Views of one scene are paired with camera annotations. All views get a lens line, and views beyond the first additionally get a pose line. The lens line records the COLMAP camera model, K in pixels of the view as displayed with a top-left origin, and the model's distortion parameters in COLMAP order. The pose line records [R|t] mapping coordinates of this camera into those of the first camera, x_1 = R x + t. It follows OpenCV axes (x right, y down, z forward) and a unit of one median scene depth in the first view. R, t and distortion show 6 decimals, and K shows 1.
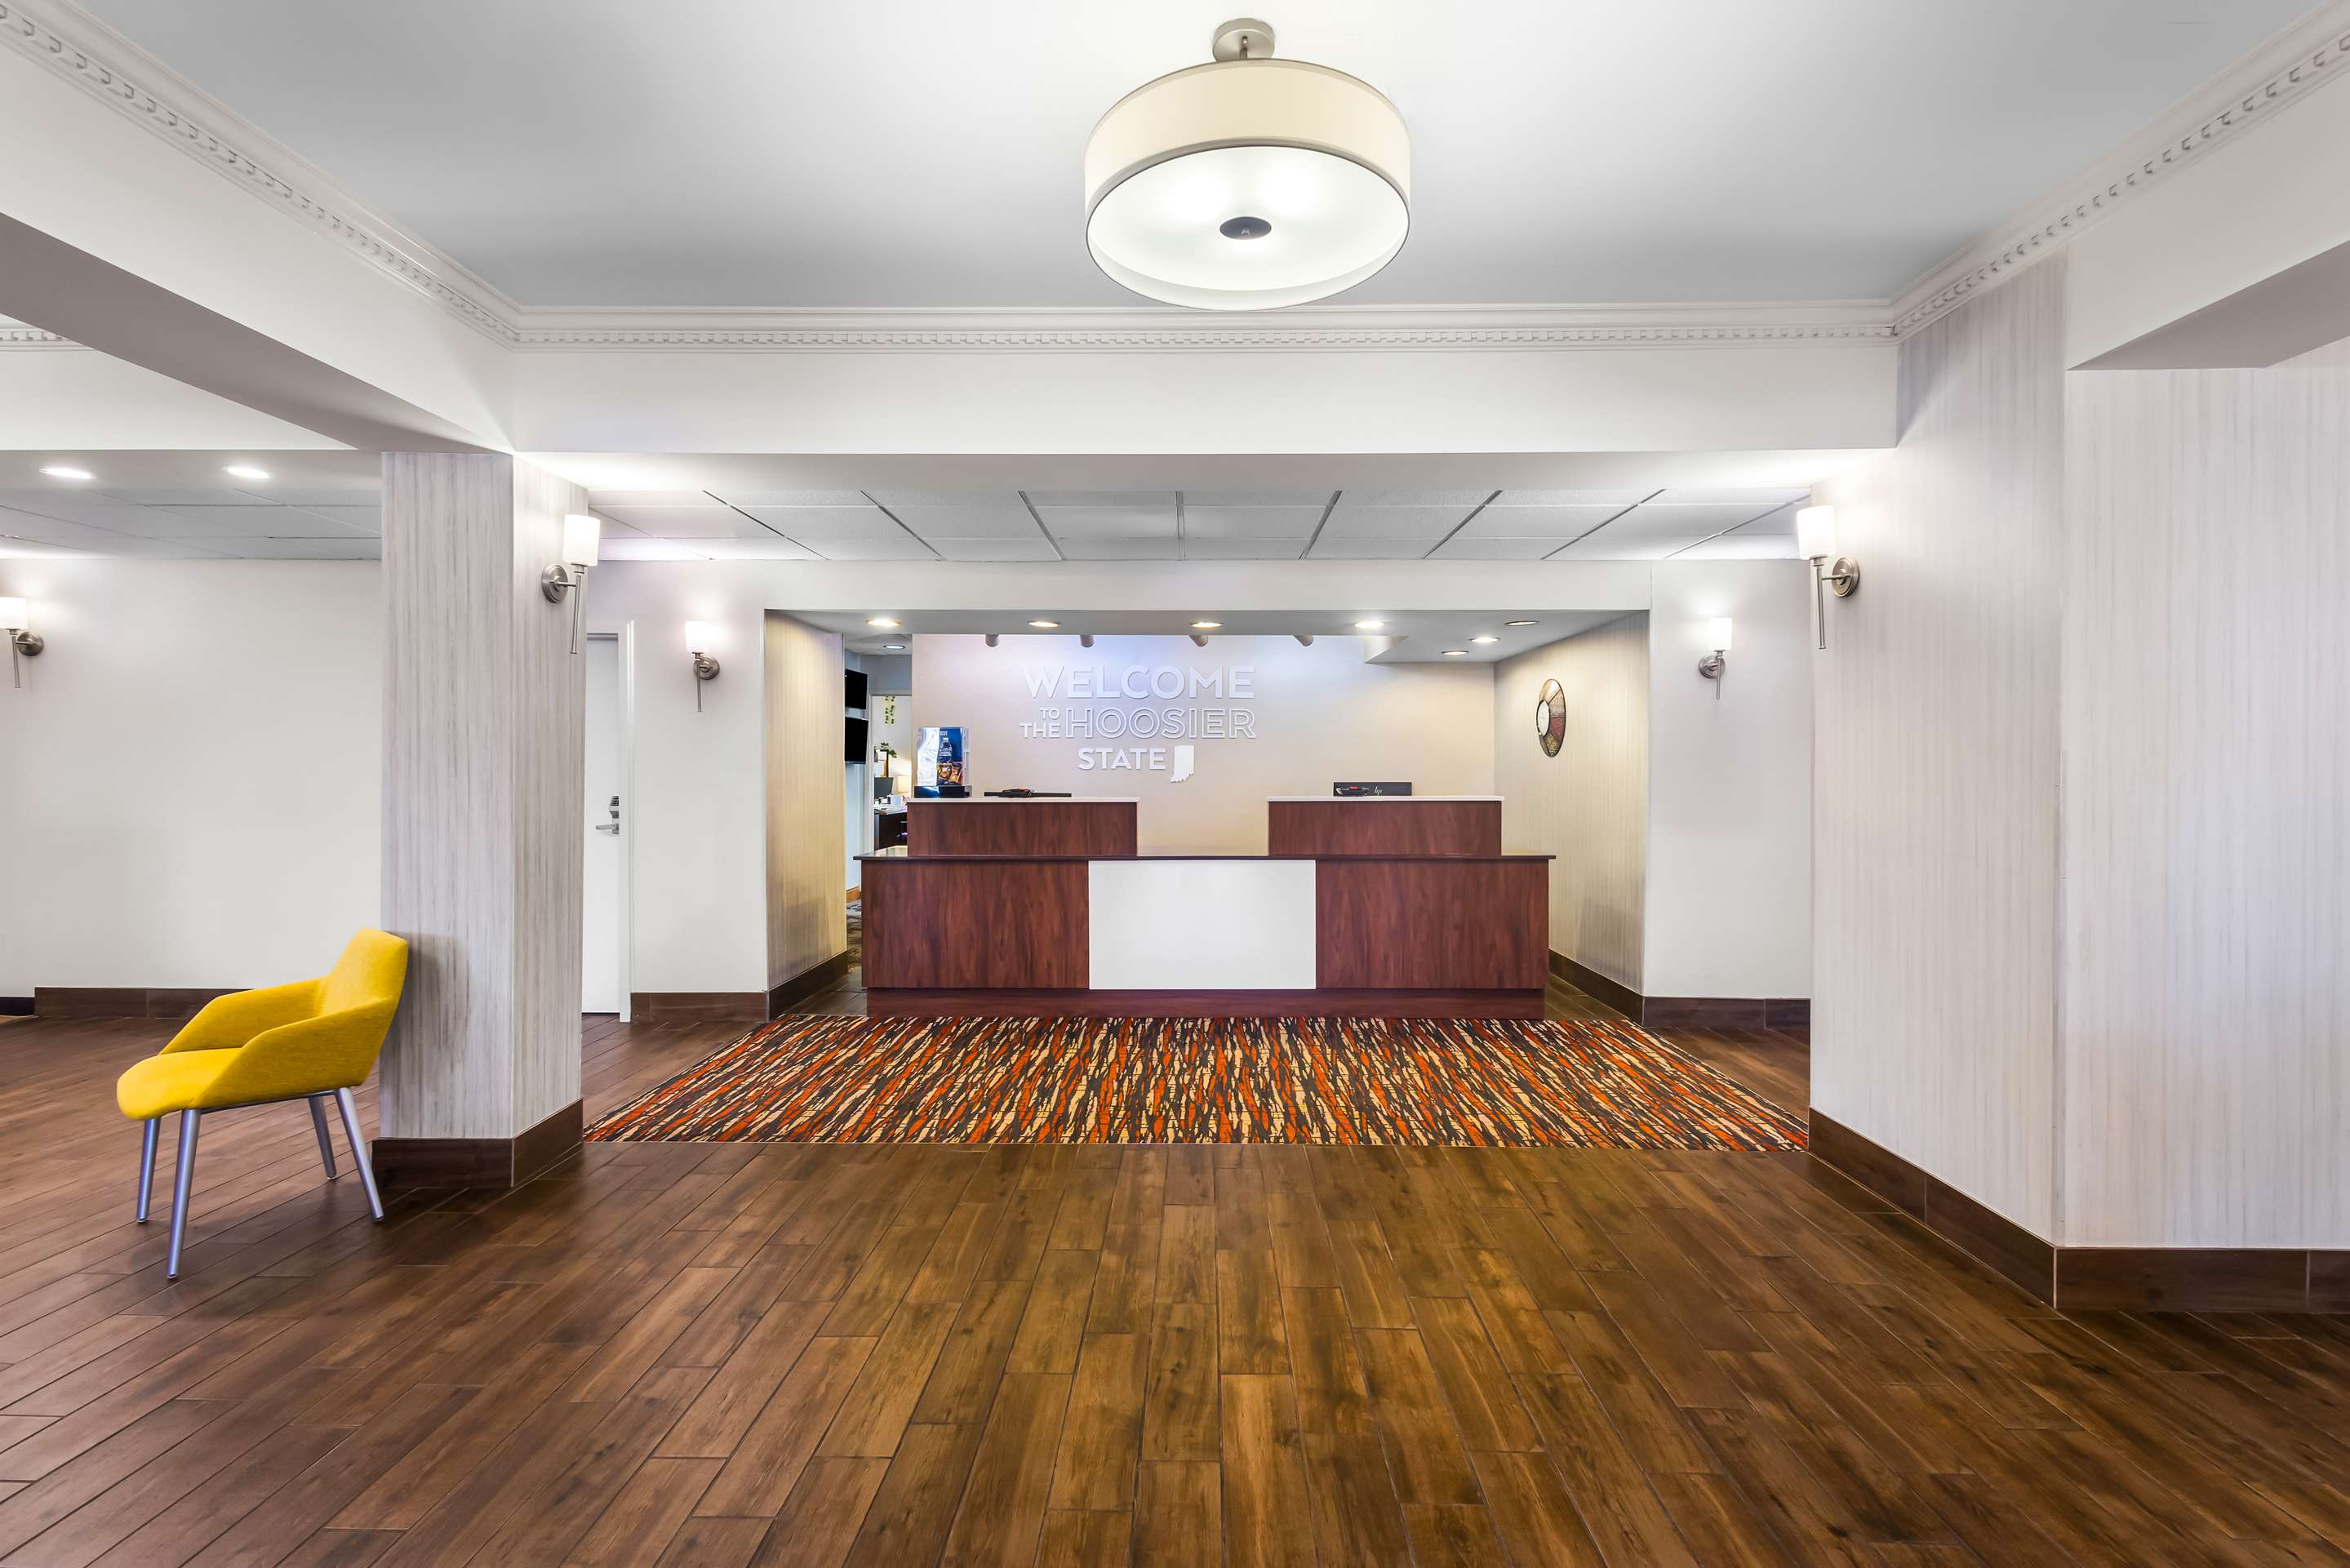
lens RADIAL K [[1075.8, 0, 1172.9], [0, 1075.8, 775.4], [0, 0, 1]] dist [0.000761, -0.000033]
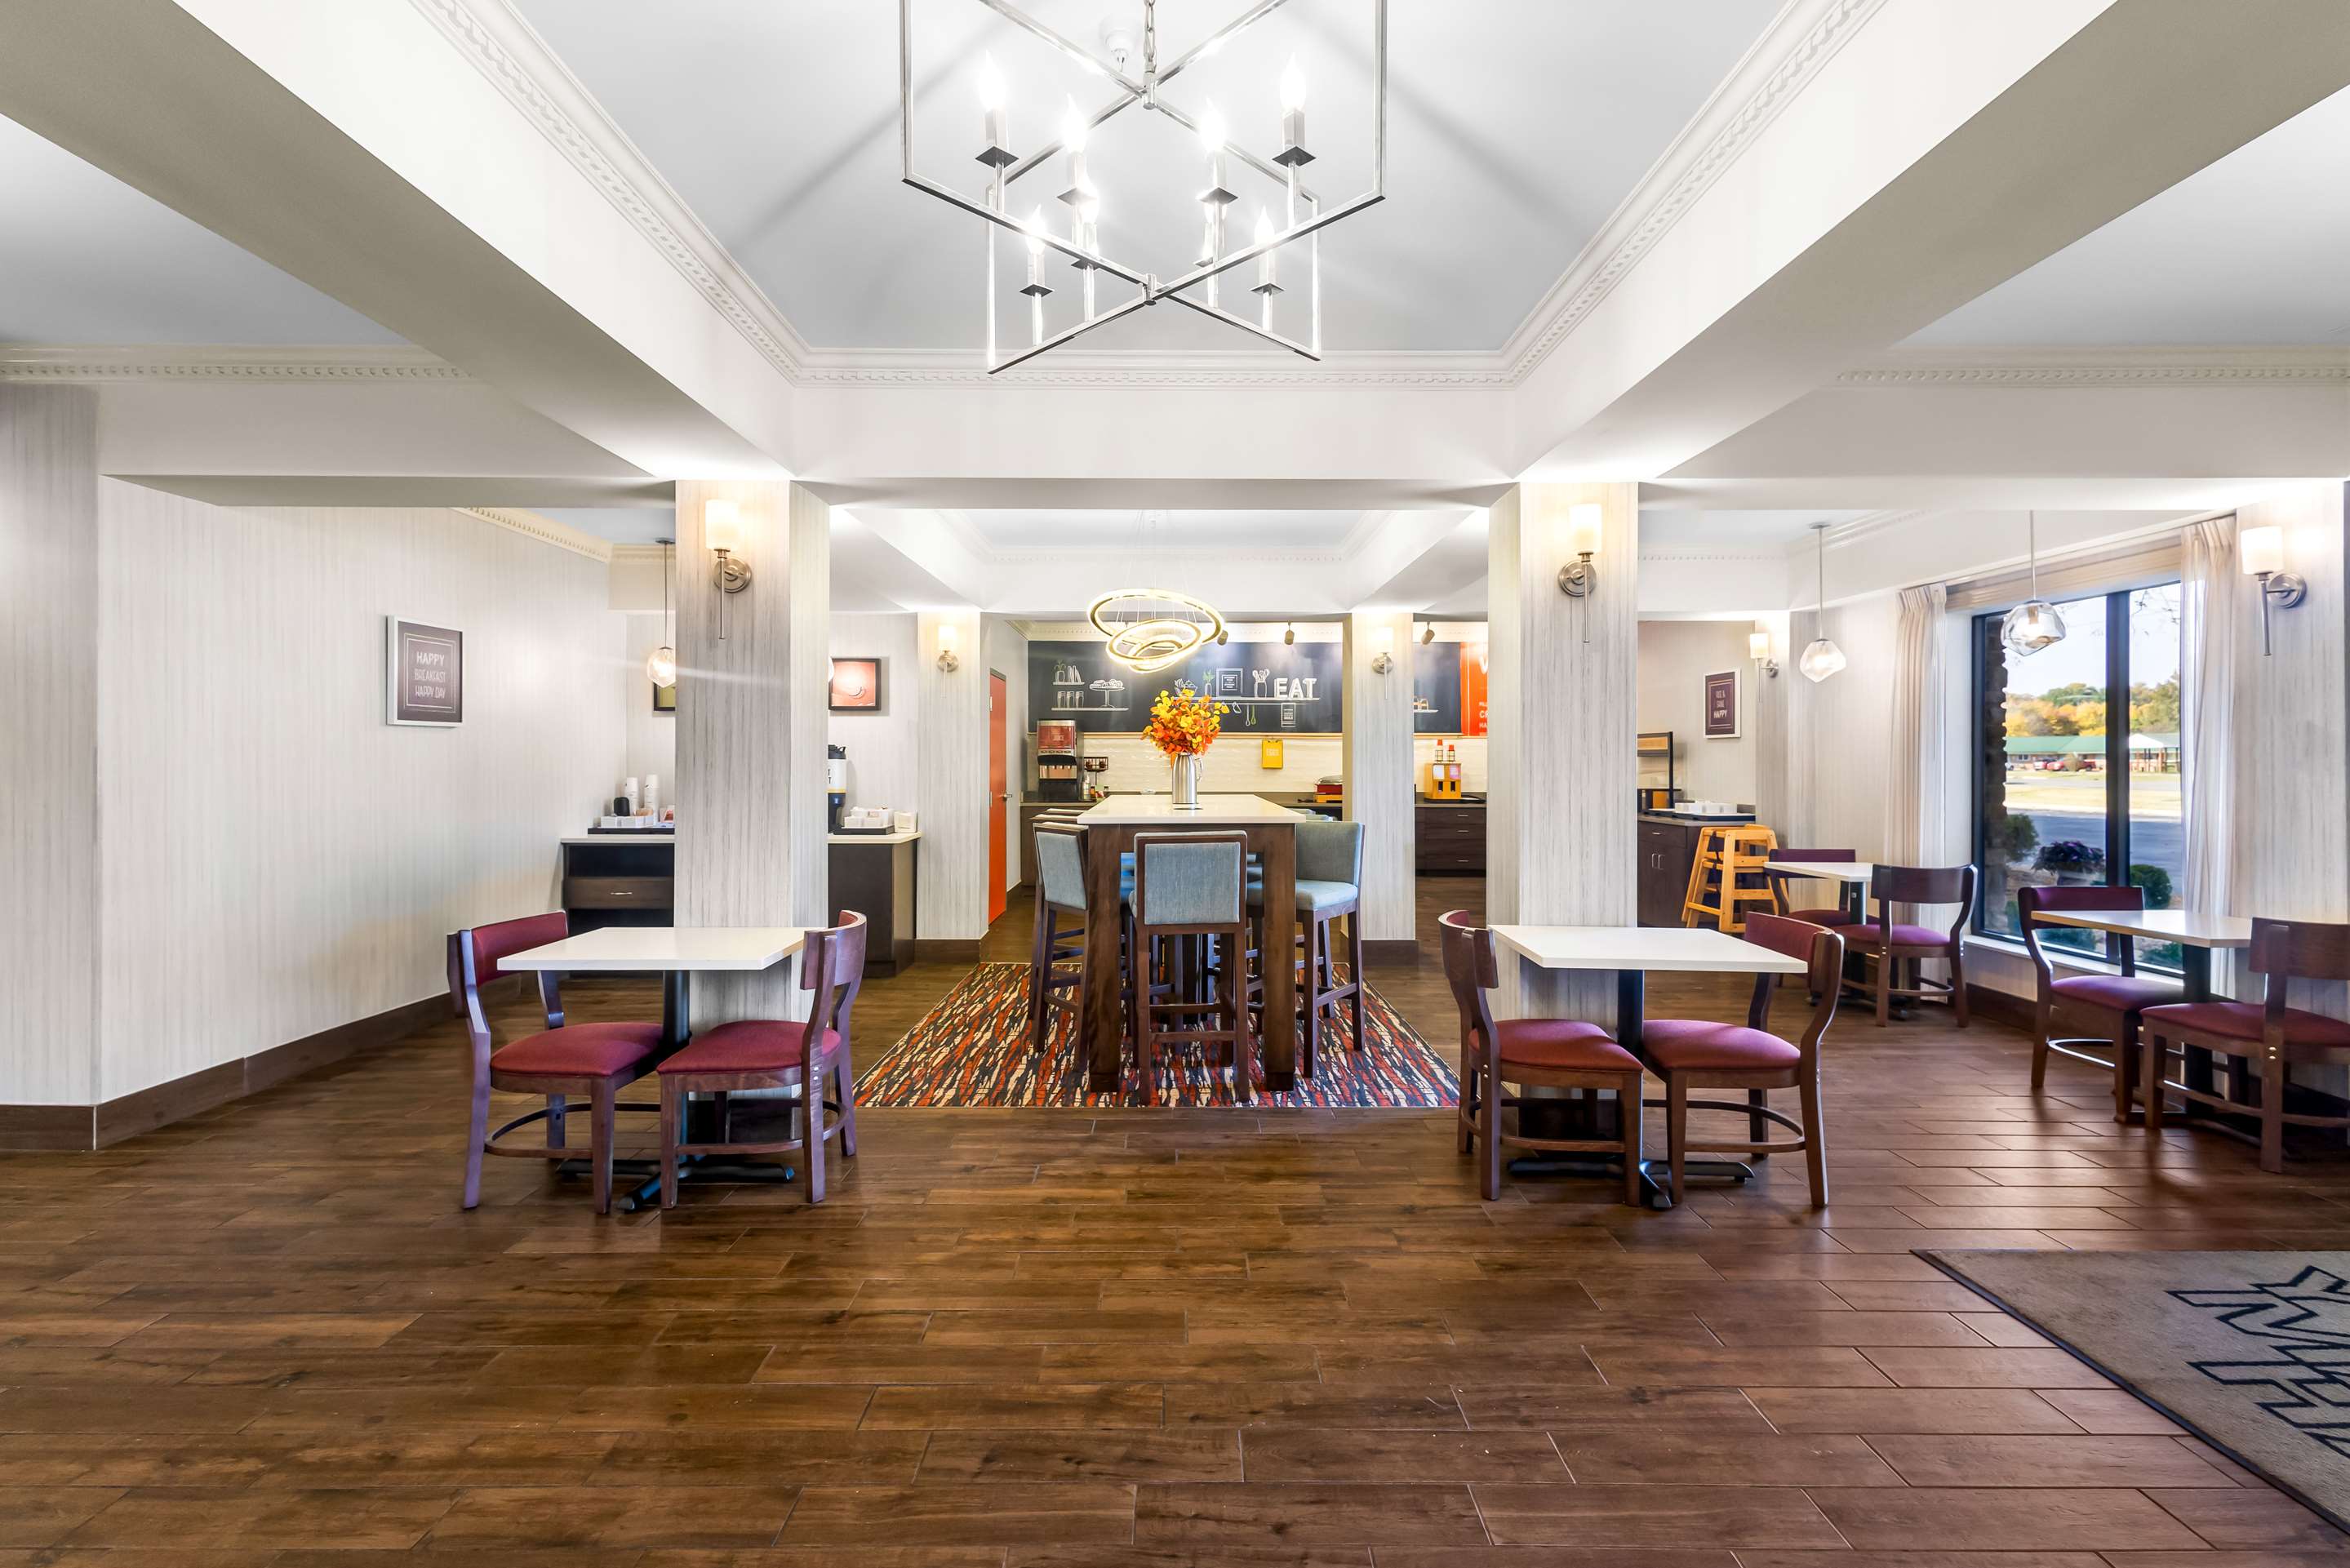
lens RADIAL K [[1075.8, 0, 1166.7], [0, 1075.8, 773.7], [0, 0, 1]] dist [0.000761, -0.000033]
pose [[-0.035434, -0.008106, 0.999339, -0.621063], [-0.005619, 0.999953, 0.007912, -0.009871], [-0.999356, -0.005335, -0.035478, -0.336265]]
